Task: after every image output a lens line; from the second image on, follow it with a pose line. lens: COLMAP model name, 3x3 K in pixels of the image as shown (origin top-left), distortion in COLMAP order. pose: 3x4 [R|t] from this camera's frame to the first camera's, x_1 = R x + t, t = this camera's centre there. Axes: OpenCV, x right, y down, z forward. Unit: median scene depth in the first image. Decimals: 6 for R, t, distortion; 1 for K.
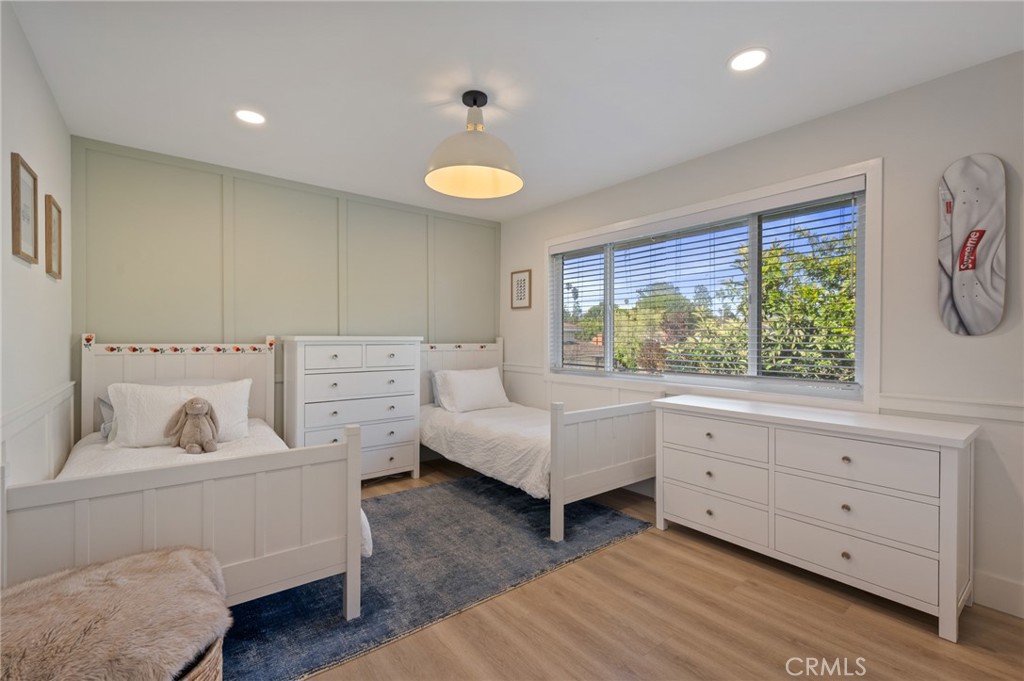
lens RADIAL K [[461.7, 0, 510.9], [0, 461.7, 338.4], [0, 0, 1]] dist [0.003987, 0.001241]
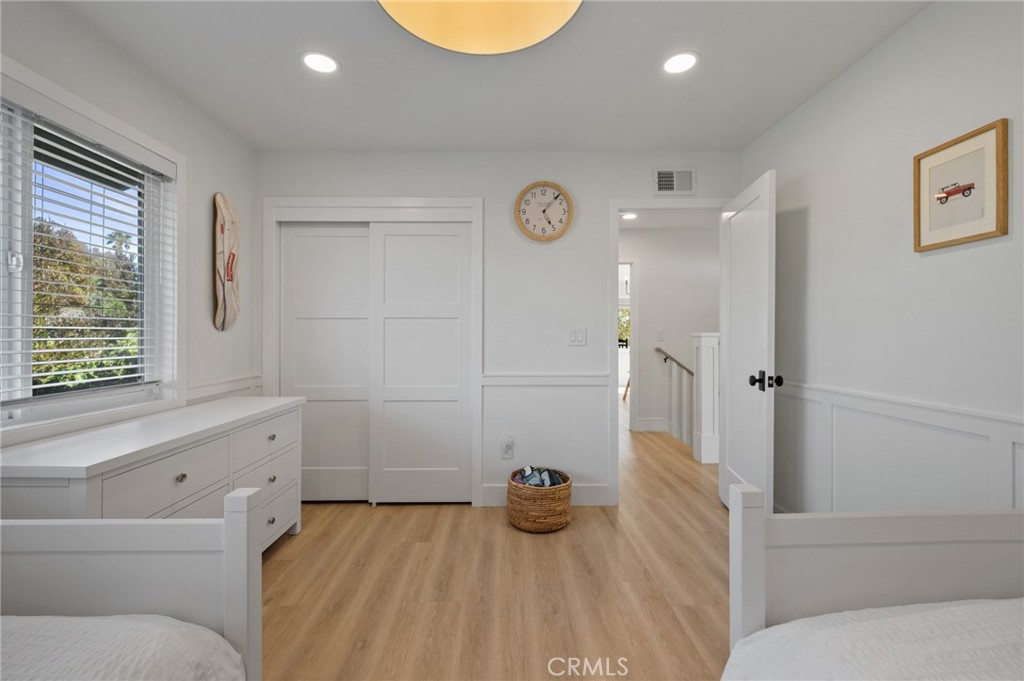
lens RADIAL K [[453.5, 0, 509.6], [0, 453.5, 337.4], [0, 0, 1]] dist [0.001066, 0.000546]
pose [[-0.804954, -0.005734, 0.593310, -0.430740], [0.001689, 0.999927, 0.011956, -0.001173], [-0.593335, 0.010626, -0.804886, 1.584550]]
